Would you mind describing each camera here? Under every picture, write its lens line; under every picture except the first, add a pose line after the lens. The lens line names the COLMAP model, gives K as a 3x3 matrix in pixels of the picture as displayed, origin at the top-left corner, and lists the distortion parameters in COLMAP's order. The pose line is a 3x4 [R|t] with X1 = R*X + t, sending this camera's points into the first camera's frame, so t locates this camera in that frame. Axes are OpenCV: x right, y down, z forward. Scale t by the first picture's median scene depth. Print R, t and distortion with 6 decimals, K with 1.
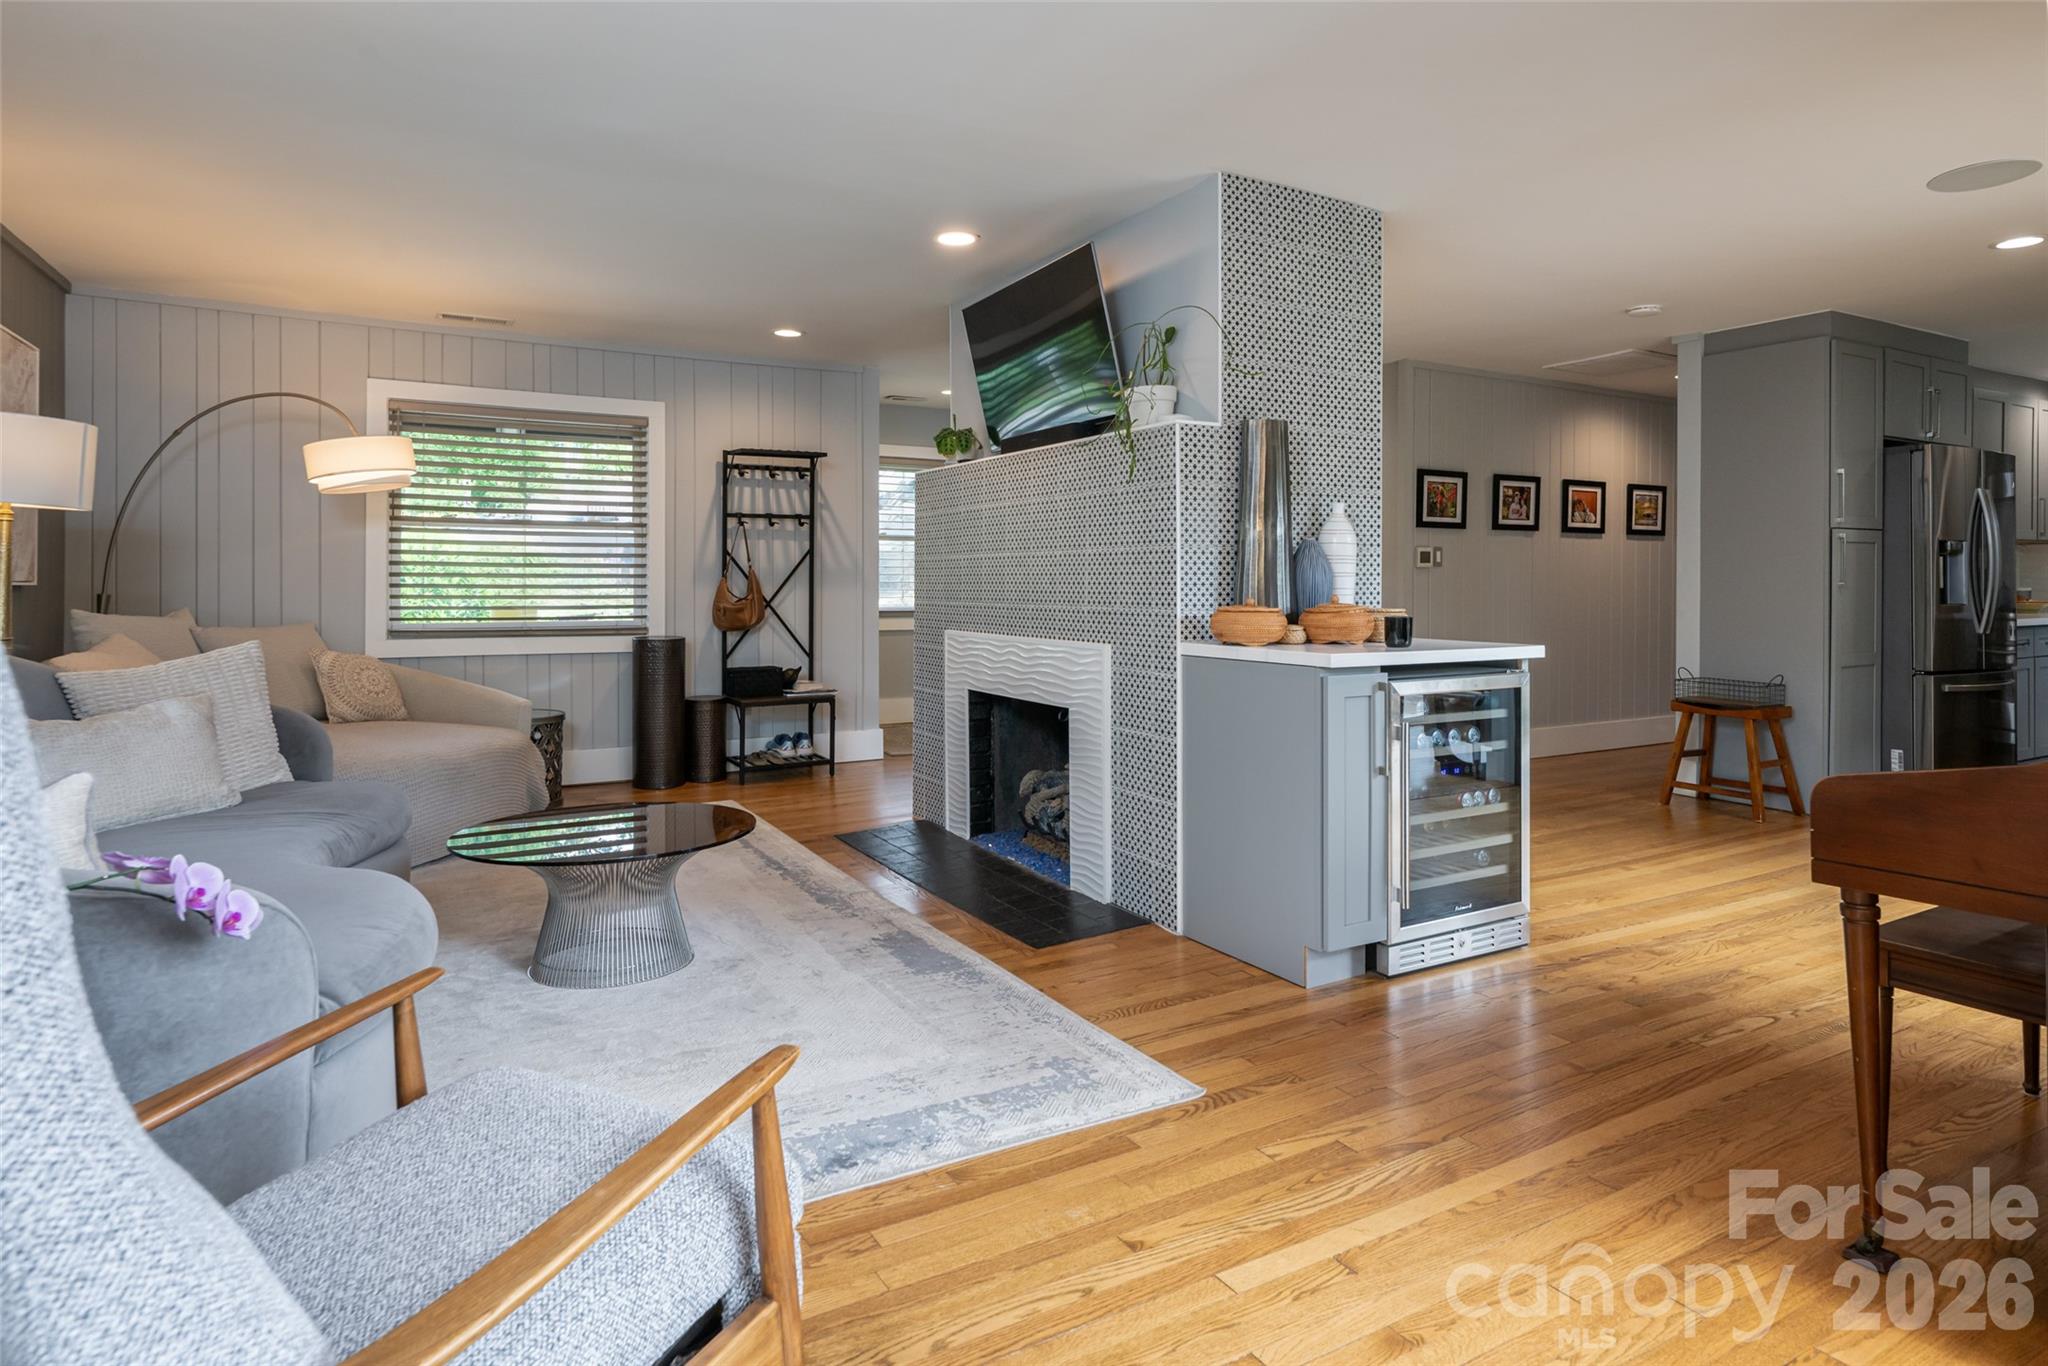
lens RADIAL K [[1175.7, 0, 1030.3], [0, 1175.7, 572.6], [0, 0, 1]] dist [0.000123, -0.000708]
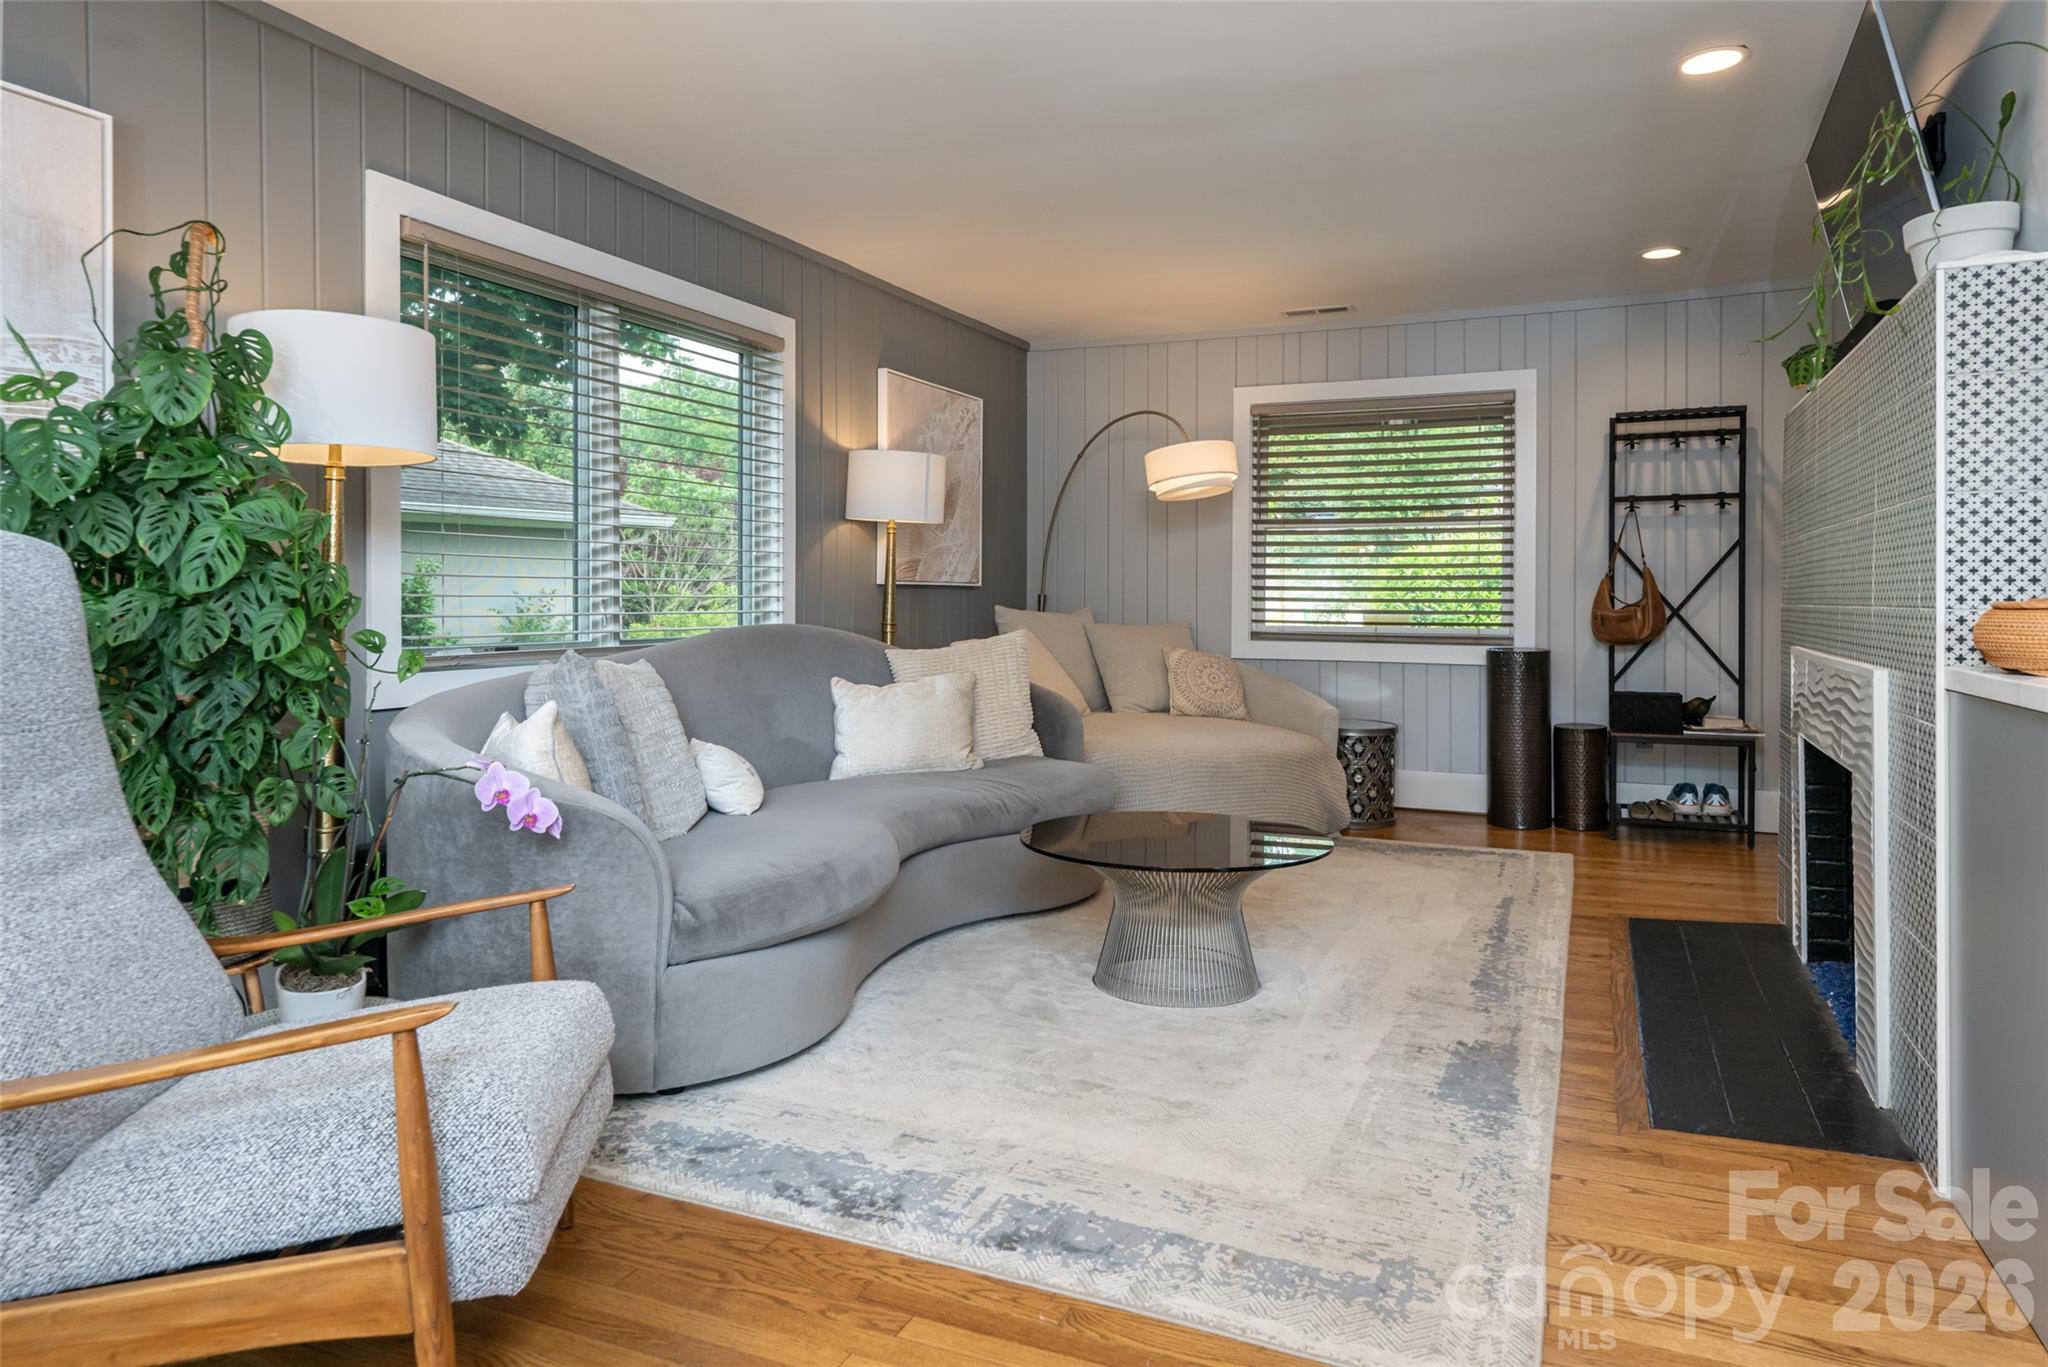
lens RADIAL K [[1271.3, 0, 1022.7], [0, 1271.3, 600.8], [0, 0, 1]] dist [0.011851, 0.001864]
pose [[0.580951, 0.002800, -0.813933, 0.238098], [0.002544, 0.999983, 0.005255, 0.015804], [0.813934, -0.005124, 0.580934, 0.195370]]
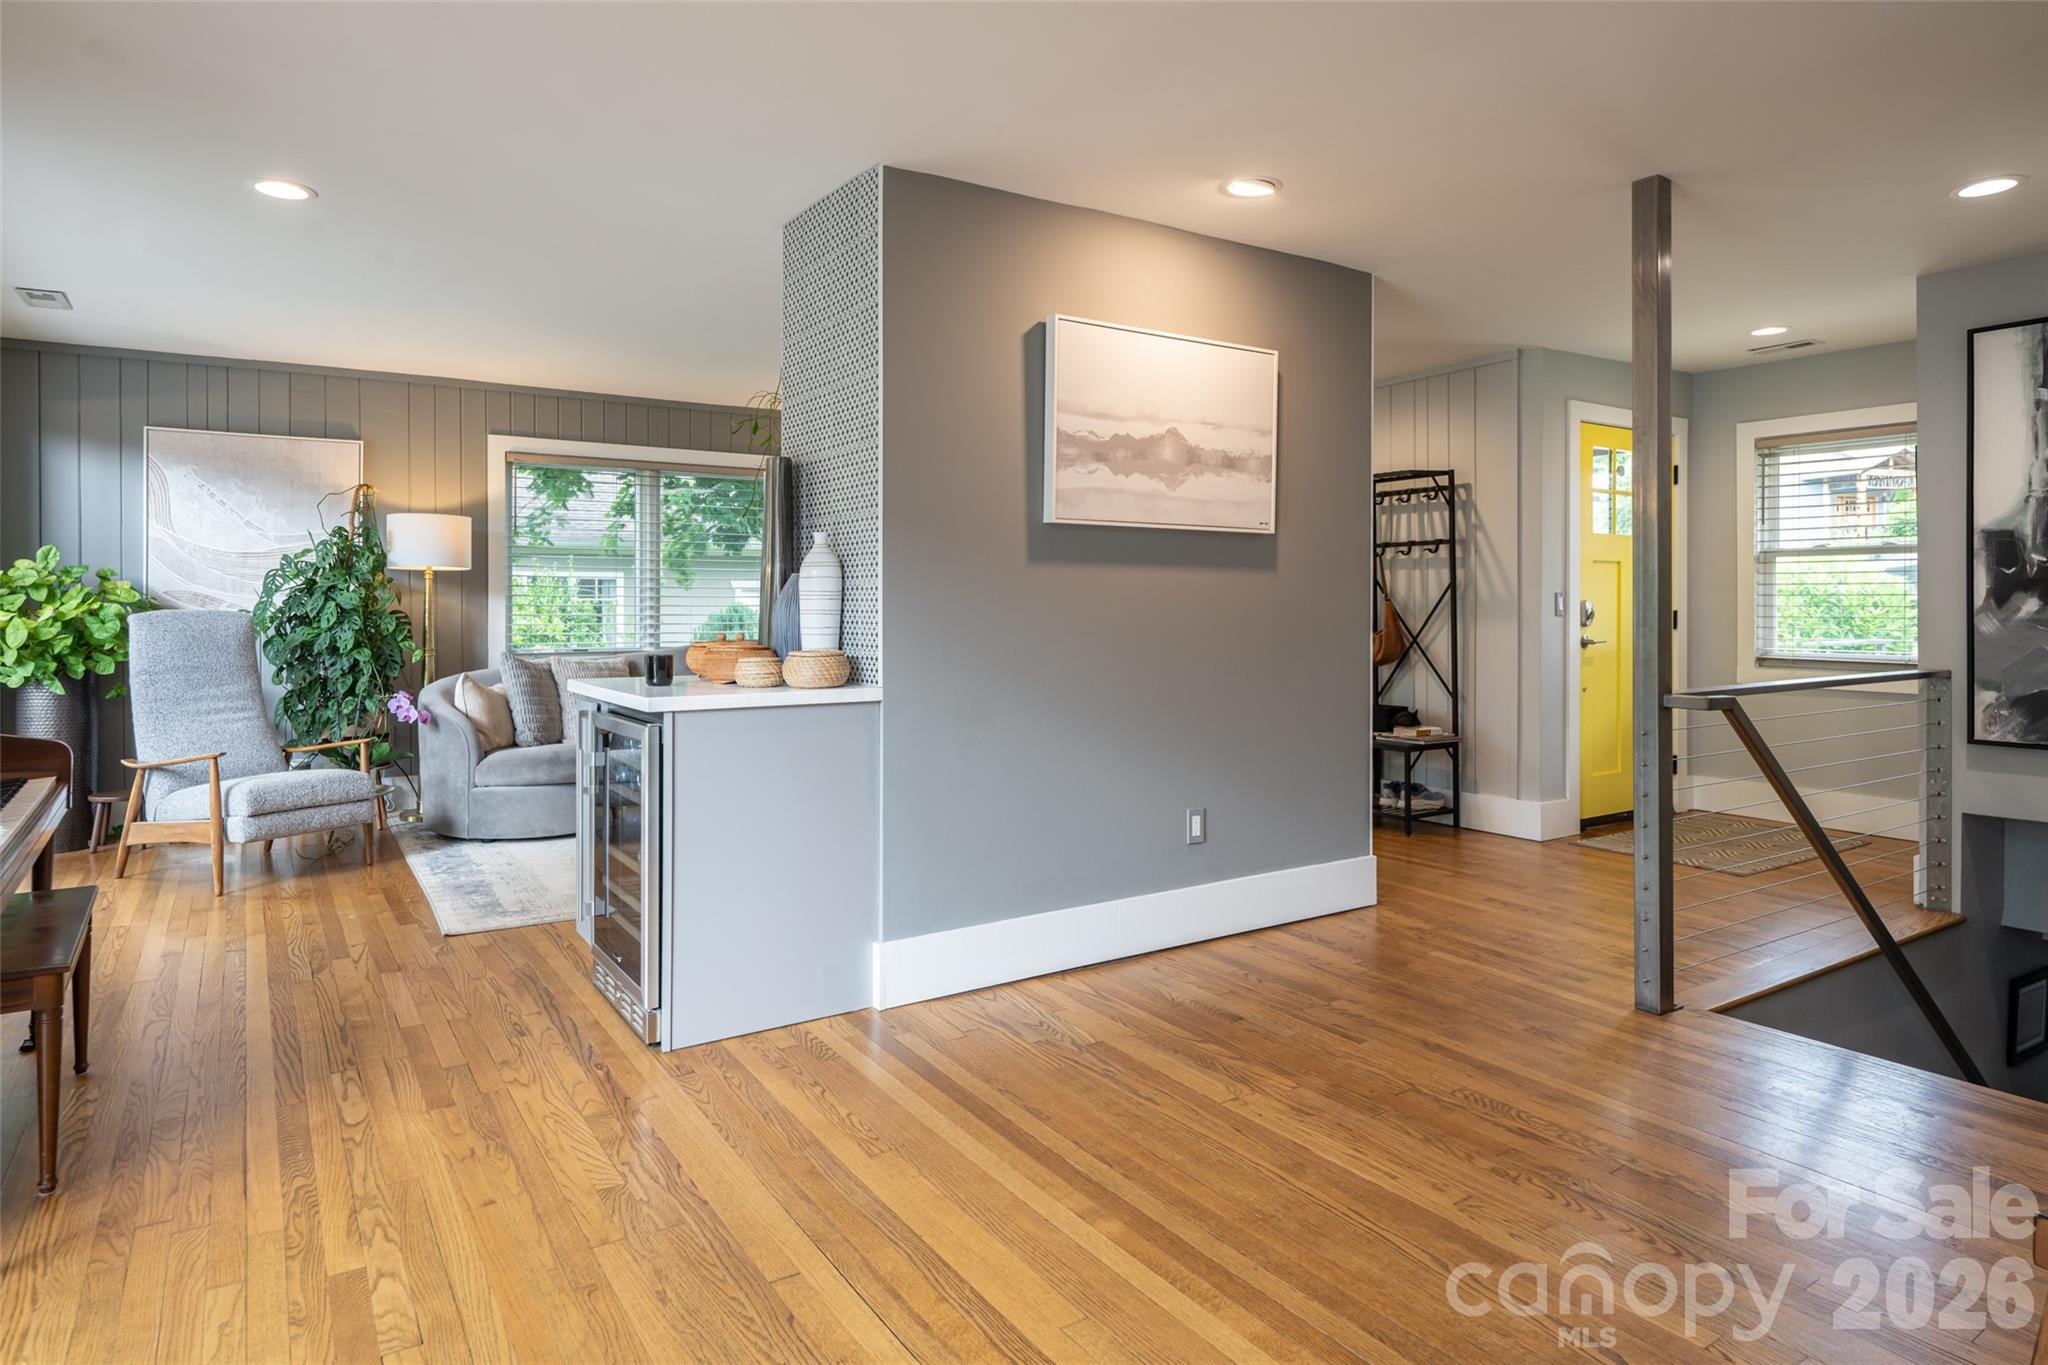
lens RADIAL K [[1163.0, 0, 1029.2], [0, 1163.0, 611.0], [0, 0, 1]] dist [-0.001156, -0.000316]
pose [[0.059571, 0.007252, -0.998198, 0.774273], [0.004732, 0.999960, 0.007547, -0.003543], [0.998213, -0.005173, 0.059535, 0.739228]]
